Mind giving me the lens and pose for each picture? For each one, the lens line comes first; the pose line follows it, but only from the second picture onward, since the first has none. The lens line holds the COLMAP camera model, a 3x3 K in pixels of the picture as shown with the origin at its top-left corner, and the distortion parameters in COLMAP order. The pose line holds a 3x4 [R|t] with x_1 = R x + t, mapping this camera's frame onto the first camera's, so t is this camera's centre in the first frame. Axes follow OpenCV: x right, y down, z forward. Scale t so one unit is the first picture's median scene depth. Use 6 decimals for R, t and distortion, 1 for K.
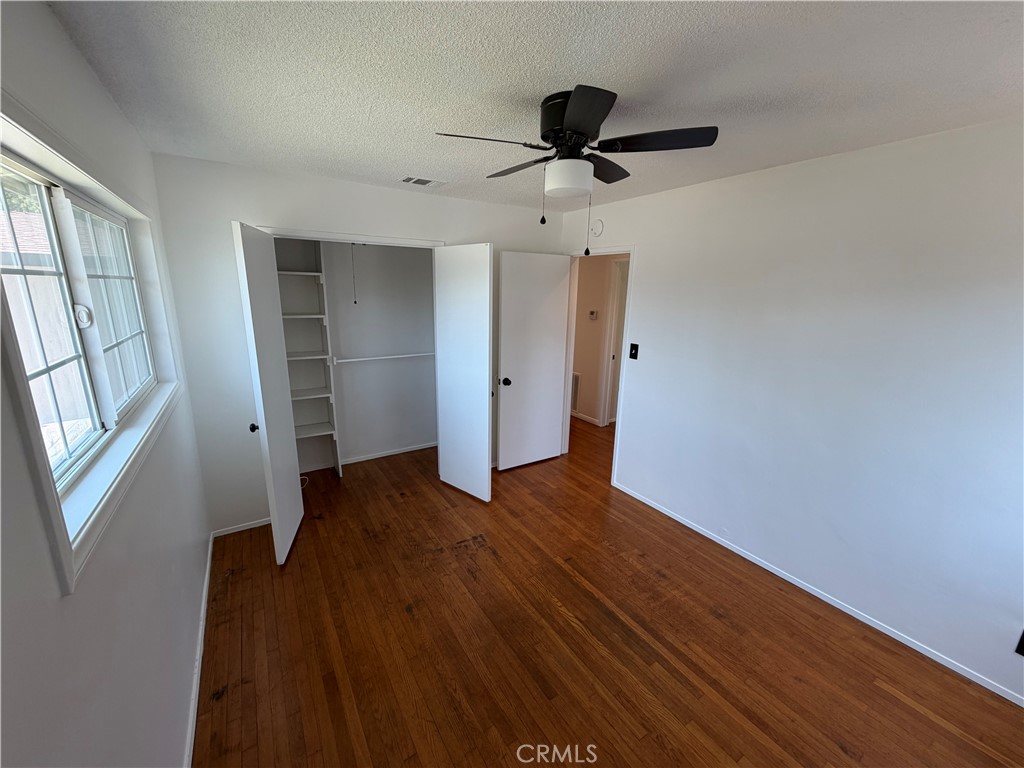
lens RADIAL K [[407.8, 0, 512.0], [0, 407.8, 384.0], [0, 0, 1]] dist [0.000564, 0.000489]
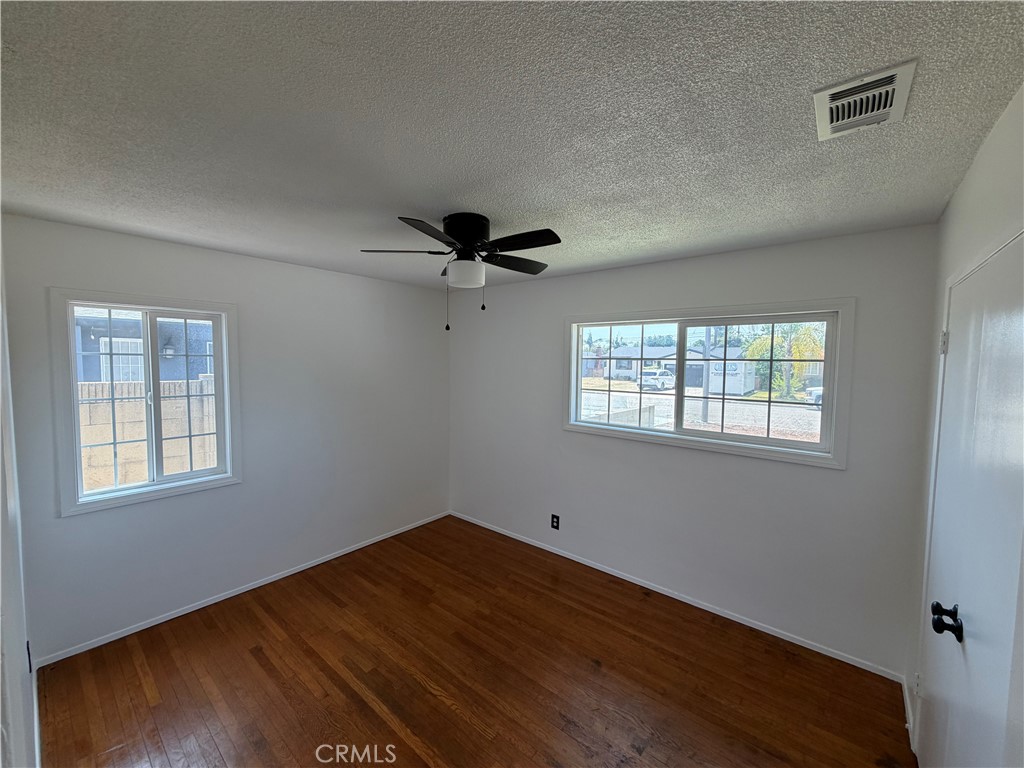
lens RADIAL K [[407.8, 0, 512.0], [0, 407.8, 384.0], [0, 0, 1]] dist [0.000564, 0.000489]
pose [[-0.954344, -0.011587, -0.298485, 0.294829], [-0.095483, 0.958656, 0.268072, -0.417039], [0.283038, 0.284333, -0.915994, 1.810097]]
